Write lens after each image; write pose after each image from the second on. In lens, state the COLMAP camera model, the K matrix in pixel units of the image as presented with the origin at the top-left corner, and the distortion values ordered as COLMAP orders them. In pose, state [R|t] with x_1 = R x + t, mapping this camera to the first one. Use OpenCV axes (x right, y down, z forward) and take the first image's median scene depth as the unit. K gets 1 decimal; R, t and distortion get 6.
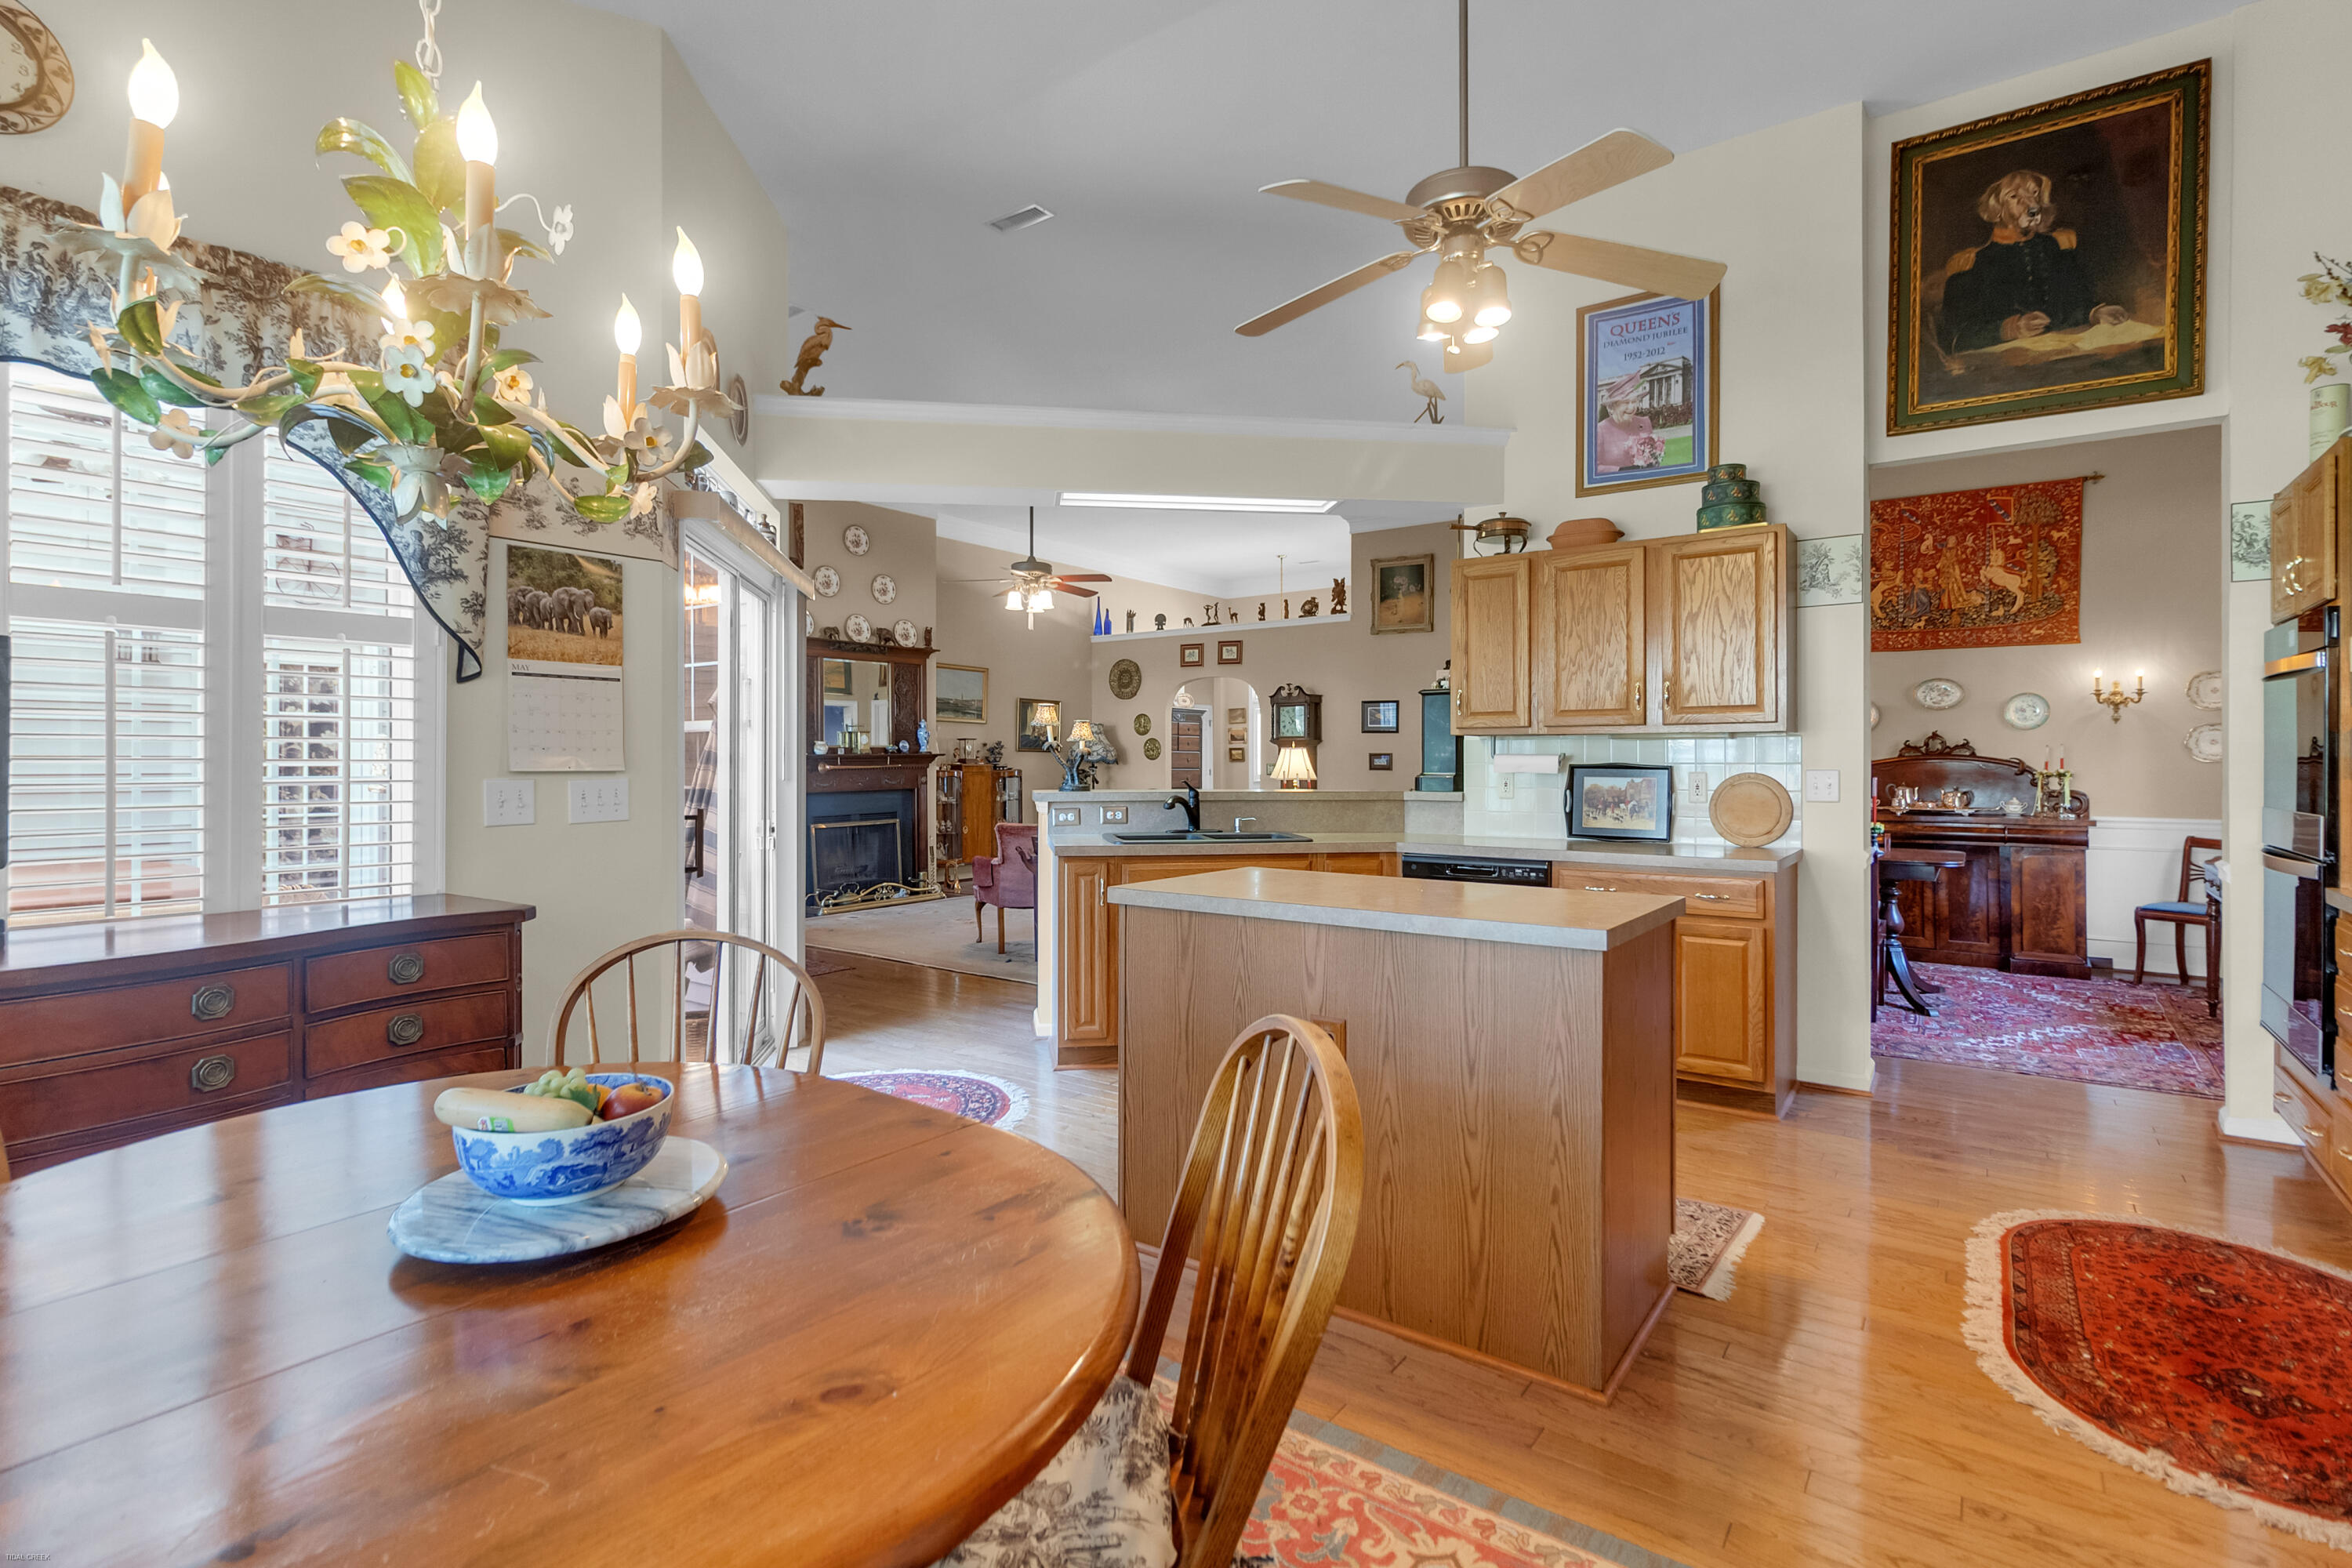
lens RADIAL K [[1112.9, 0, 1182.8], [0, 1112.9, 759.0], [0, 0, 1]] dist [0.001238, 0.000313]
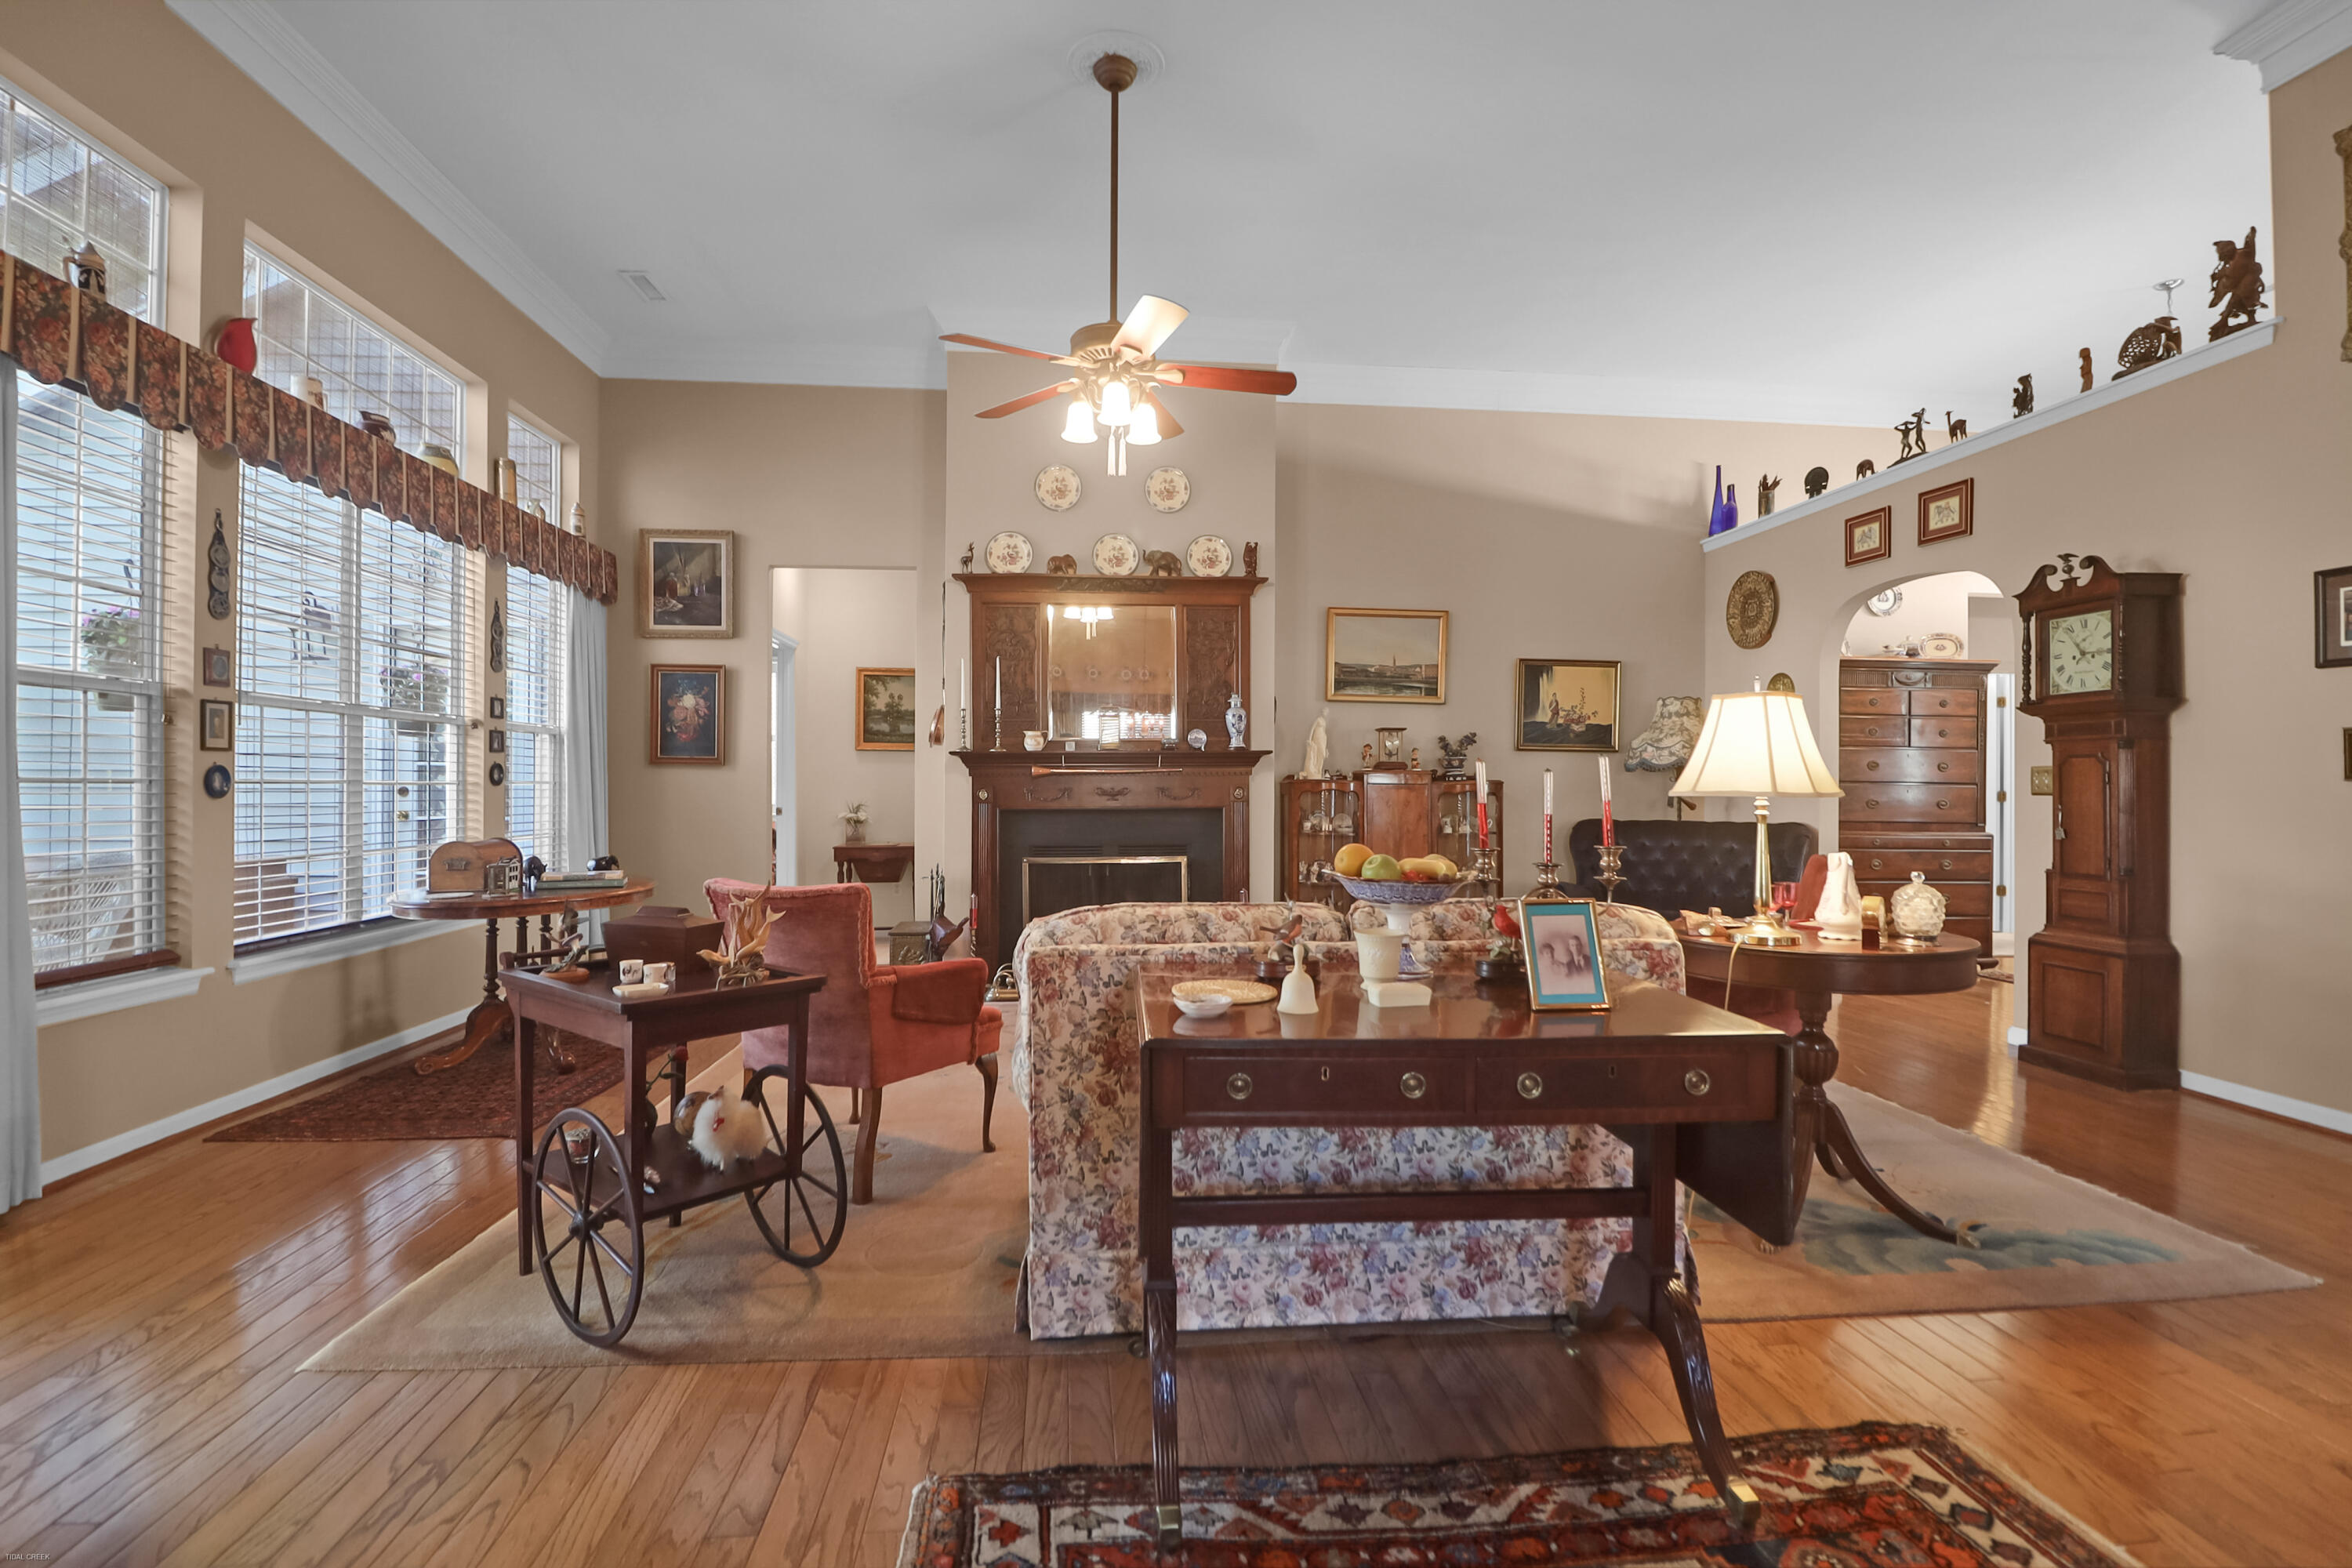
lens RADIAL K [[1089.5, 0, 1172.7], [0, 1089.5, 781.1], [0, 0, 1]] dist [-0.000325, -0.013235]
pose [[0.661396, 0.000586, -0.750037, 0.313238], [-0.003498, 0.999991, -0.002303, 0.021741], [0.750029, 0.004147, 0.661392, 0.960340]]
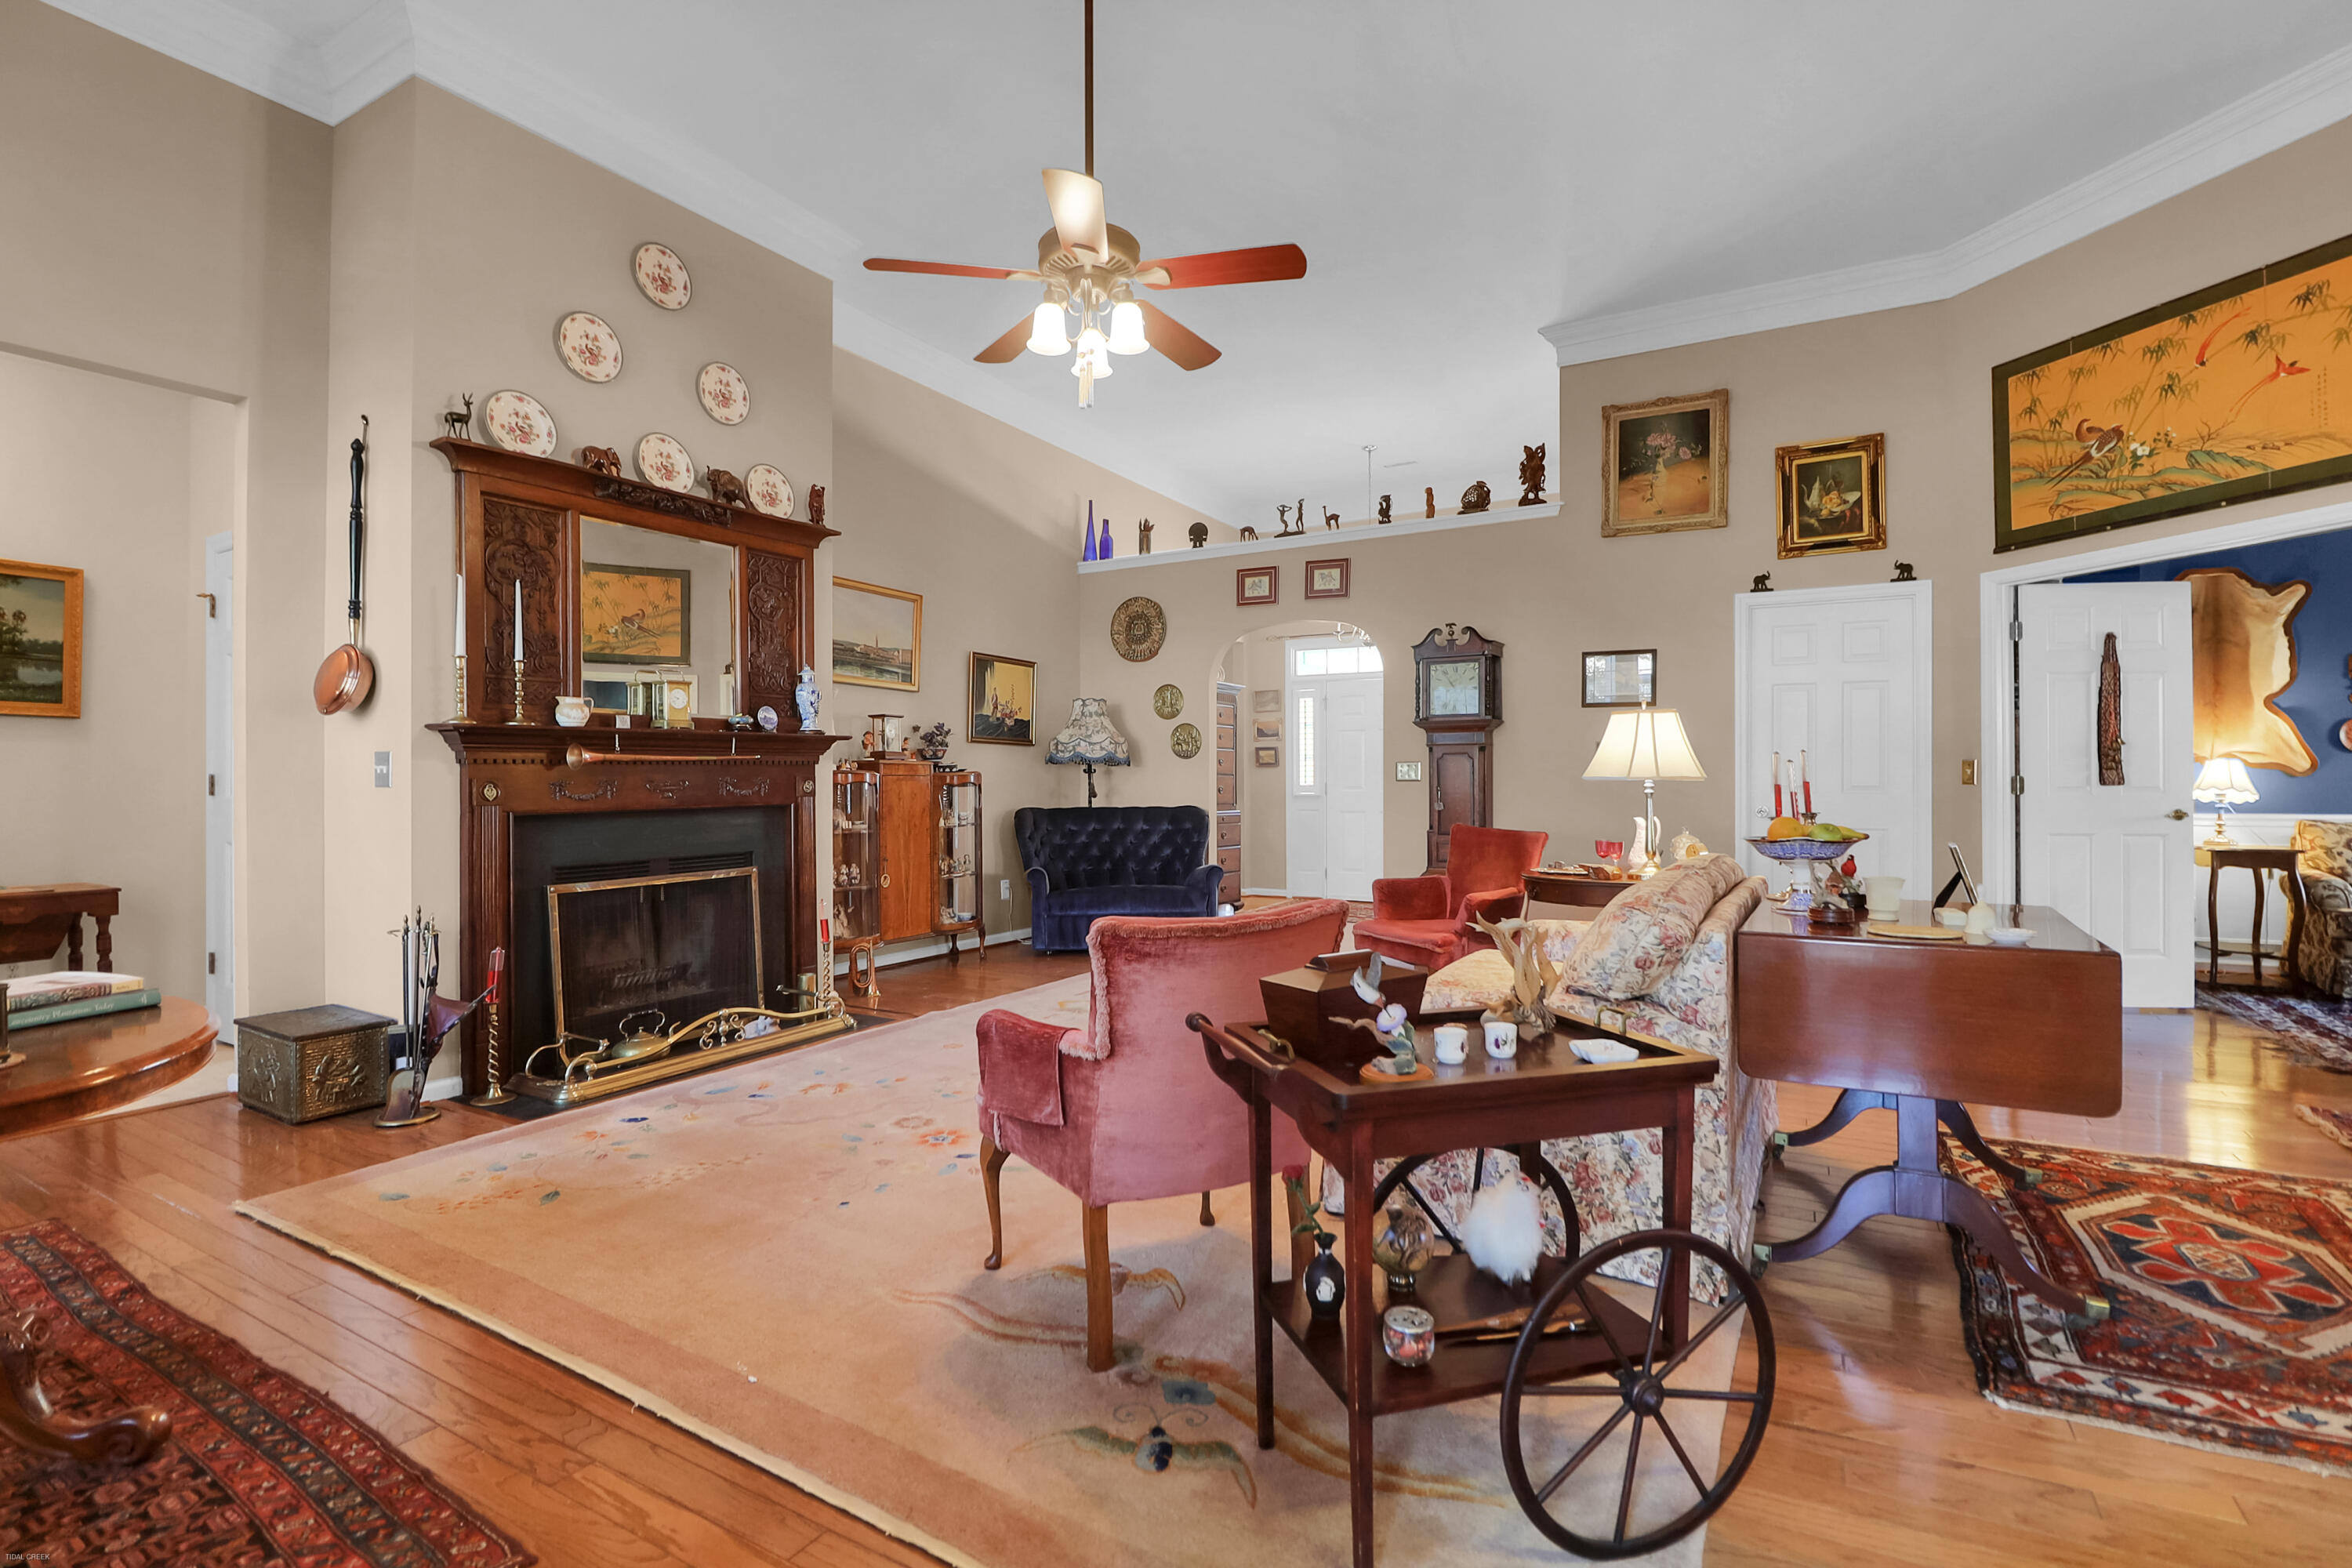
lens RADIAL K [[1089.5, 0, 1172.7], [0, 1089.5, 781.1], [0, 0, 1]] dist [-0.000325, -0.013235]
pose [[0.994733, -0.001007, 0.102493, -0.197950], [0.000887, 0.999999, 0.001211, 0.025633], [-0.102494, -0.001114, 0.994733, 0.818150]]
